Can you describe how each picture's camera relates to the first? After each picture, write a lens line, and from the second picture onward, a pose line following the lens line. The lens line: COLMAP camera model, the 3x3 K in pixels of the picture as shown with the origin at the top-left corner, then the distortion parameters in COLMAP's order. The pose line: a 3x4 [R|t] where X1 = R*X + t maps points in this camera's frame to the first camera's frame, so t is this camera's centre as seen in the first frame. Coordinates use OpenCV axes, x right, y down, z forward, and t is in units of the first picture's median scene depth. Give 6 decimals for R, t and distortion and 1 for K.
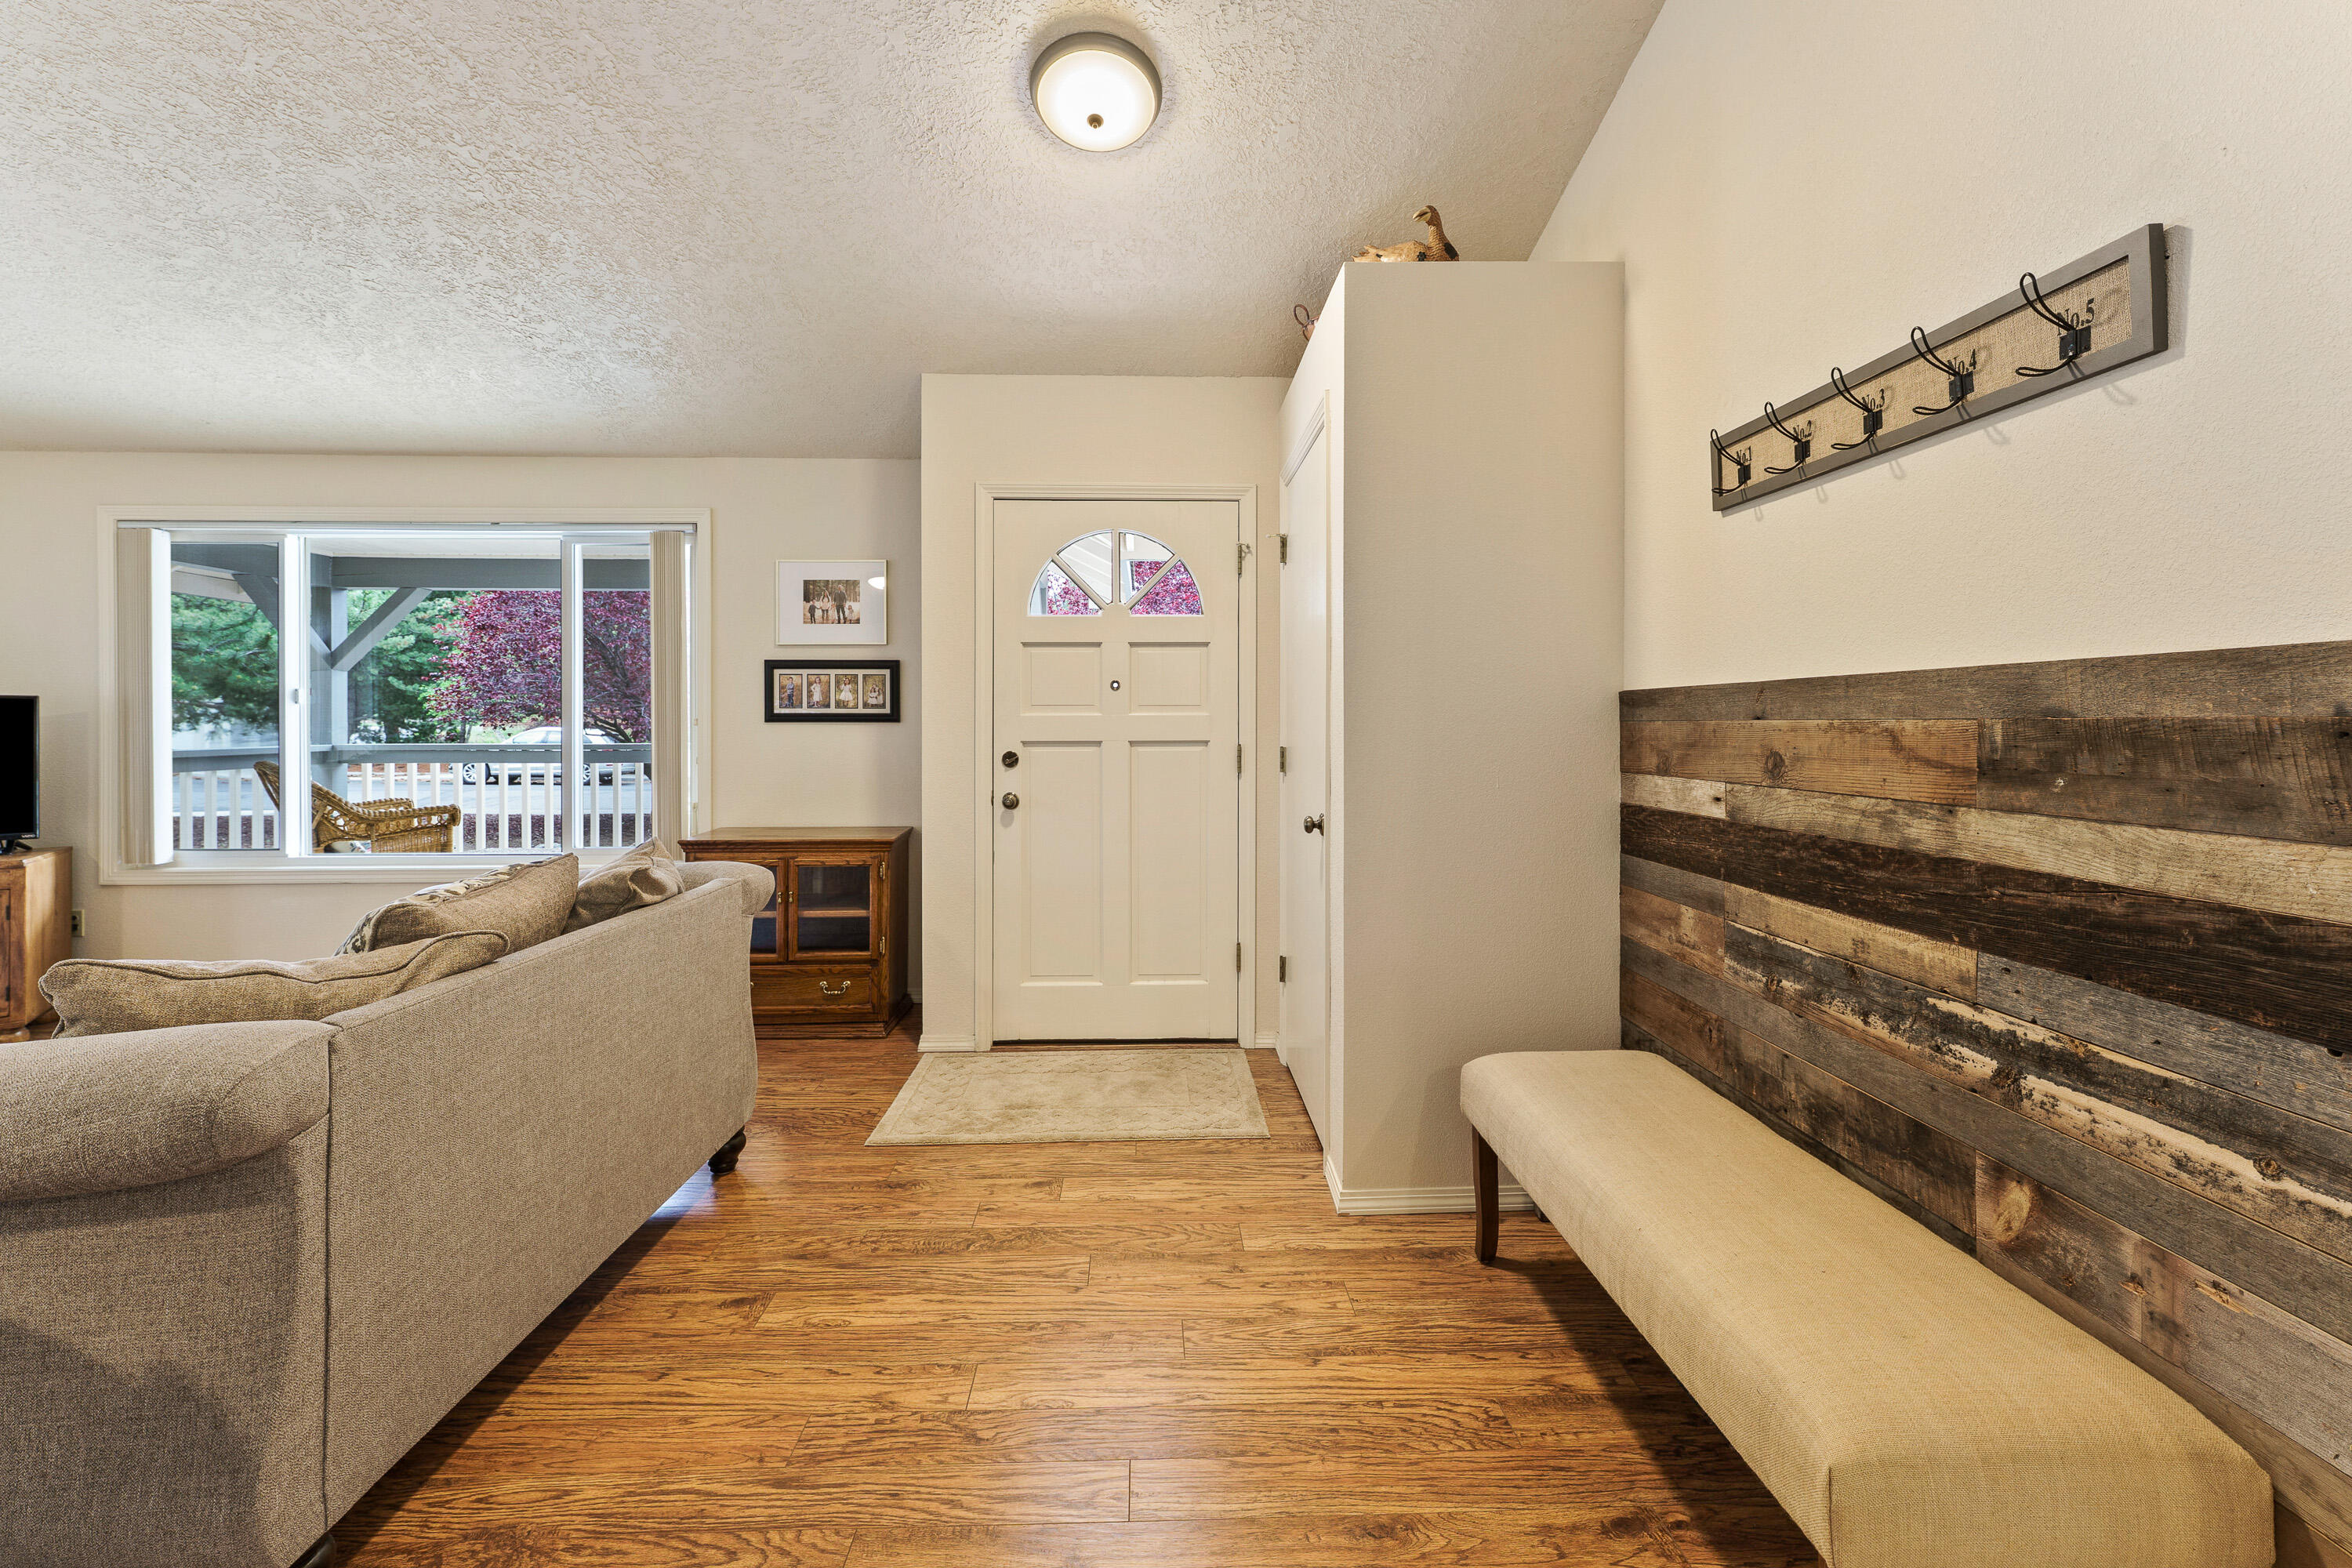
lens RADIAL K [[965.9, 0, 1175.4], [0, 965.9, 715.4], [0, 0, 1]] dist [0.001837, 0.000098]
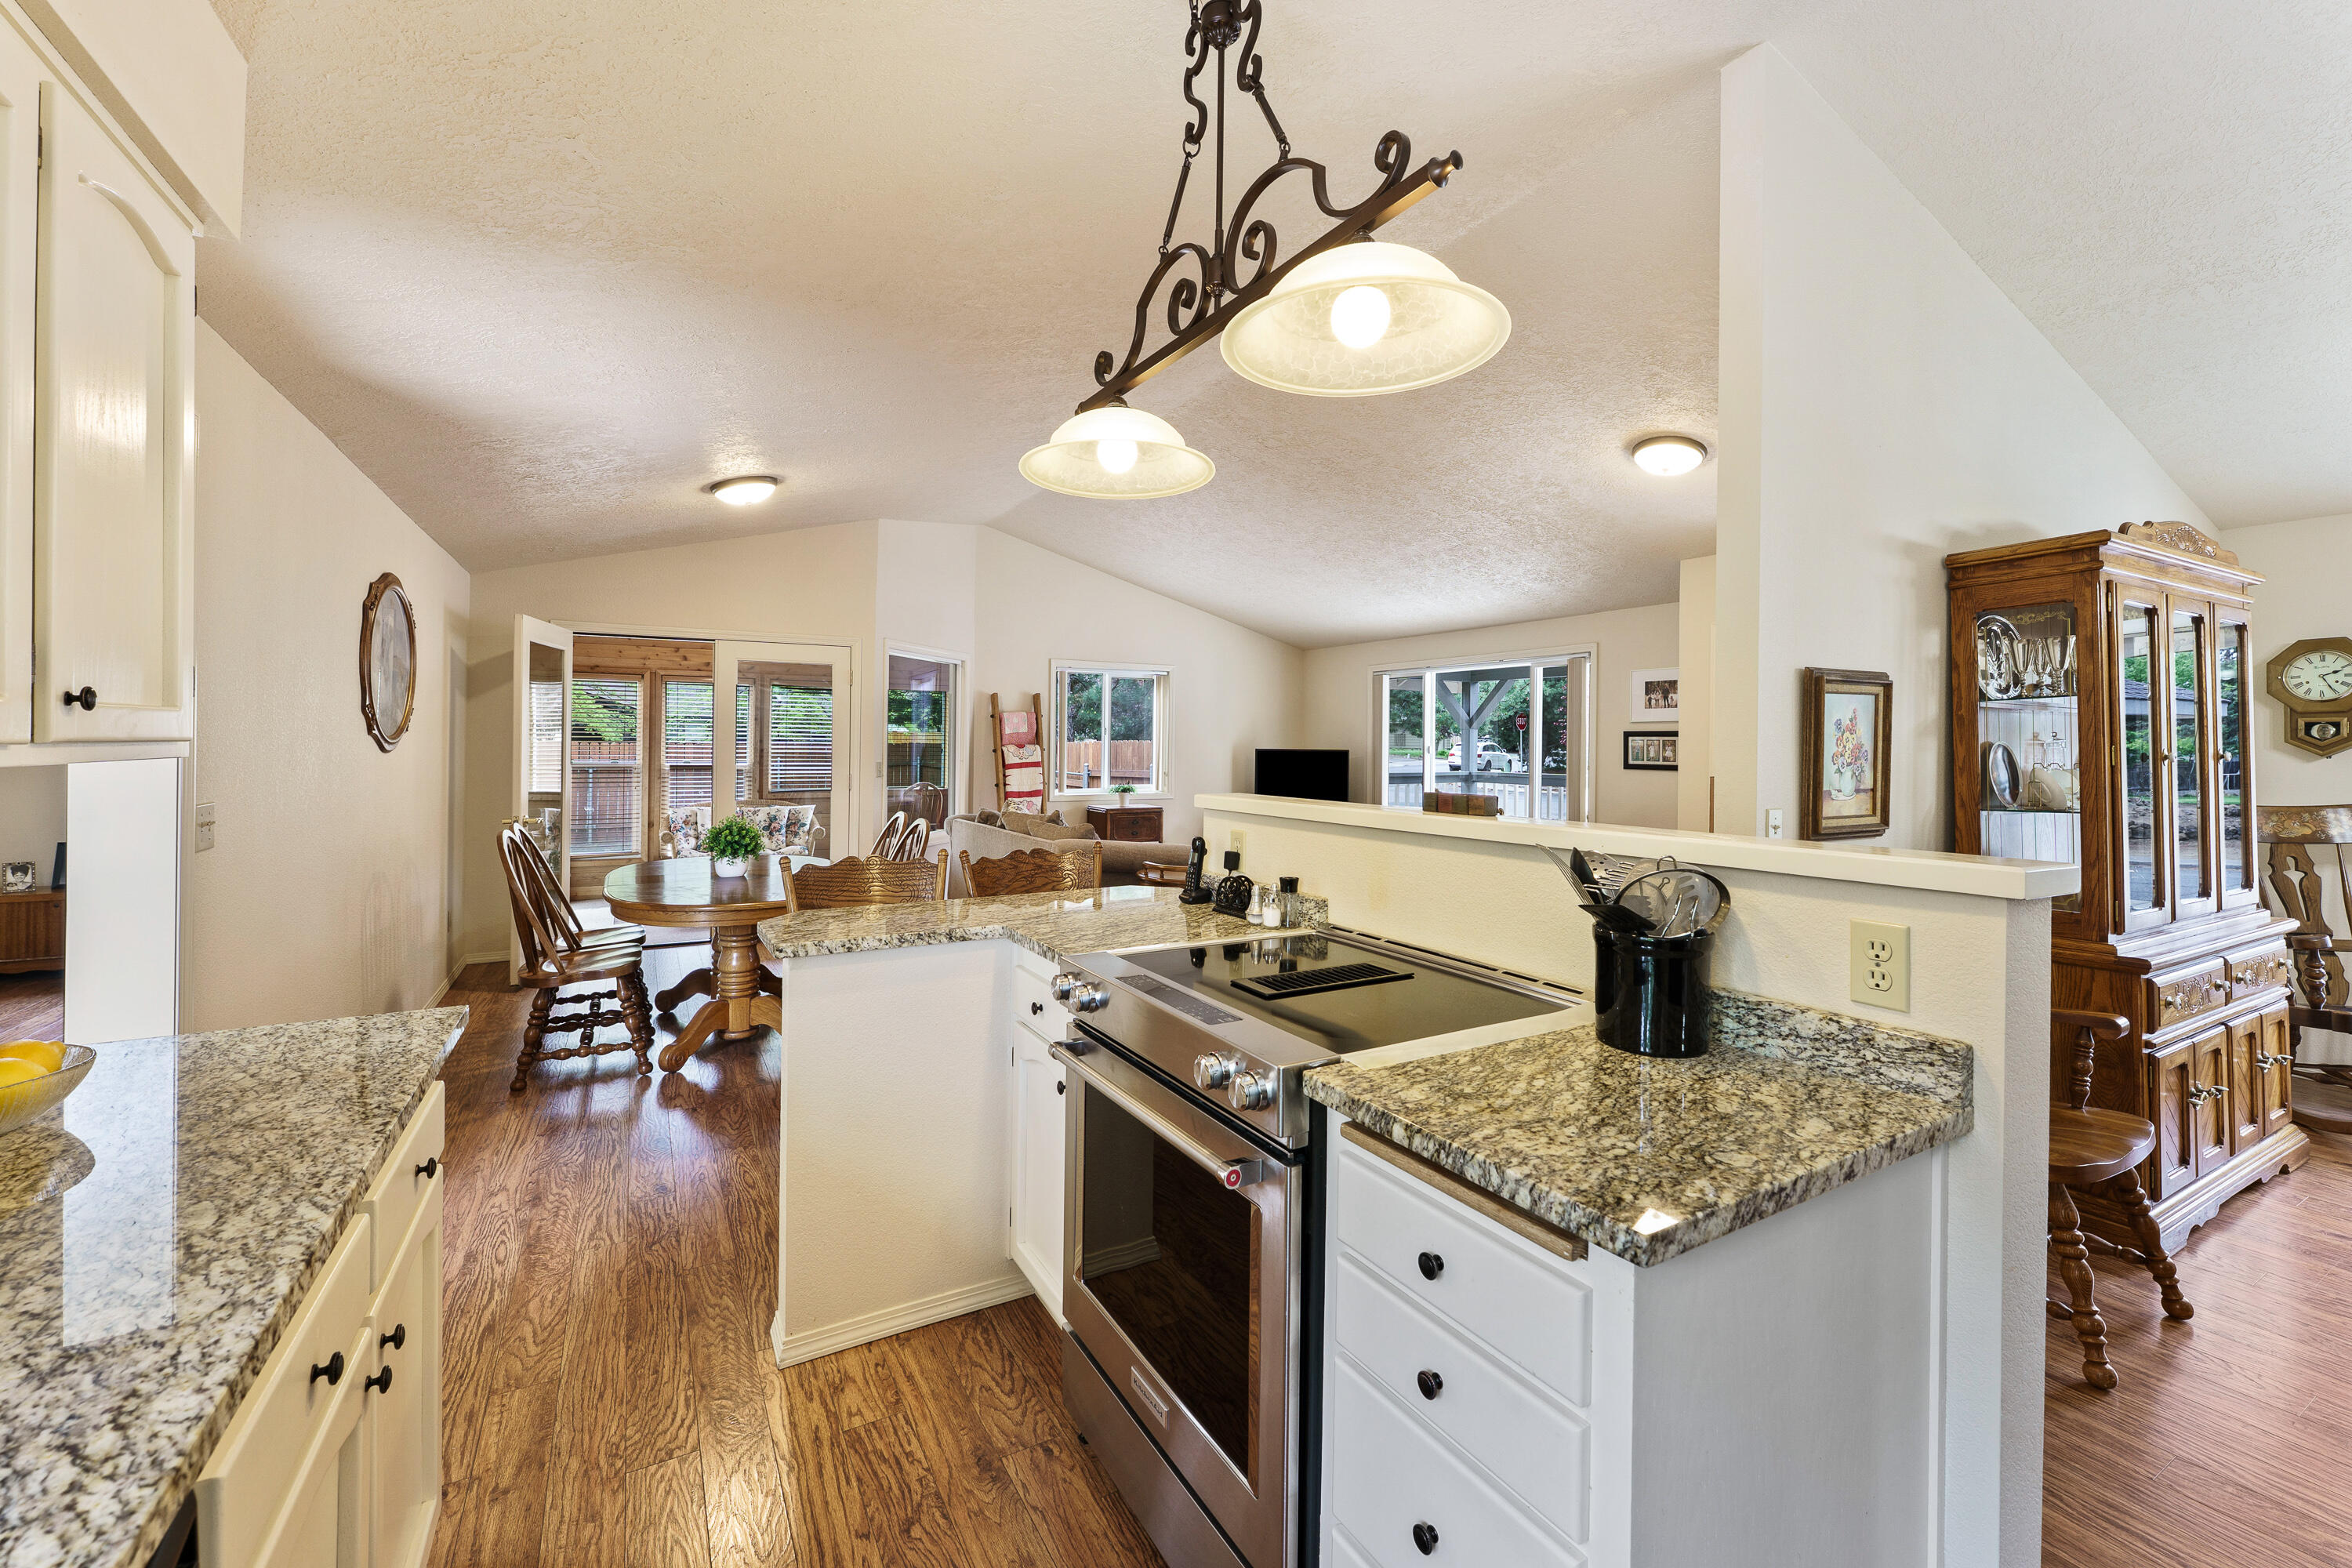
lens RADIAL K [[965.9, 0, 1187.1], [0, 965.9, 733.3], [0, 0, 1]] dist [0.001837, 0.000098]
pose [[0.472666, -0.000366, -0.881242, 0.680032], [-0.011151, 0.999917, -0.006396, -0.034626], [0.881171, 0.012850, 0.472623, -0.441811]]
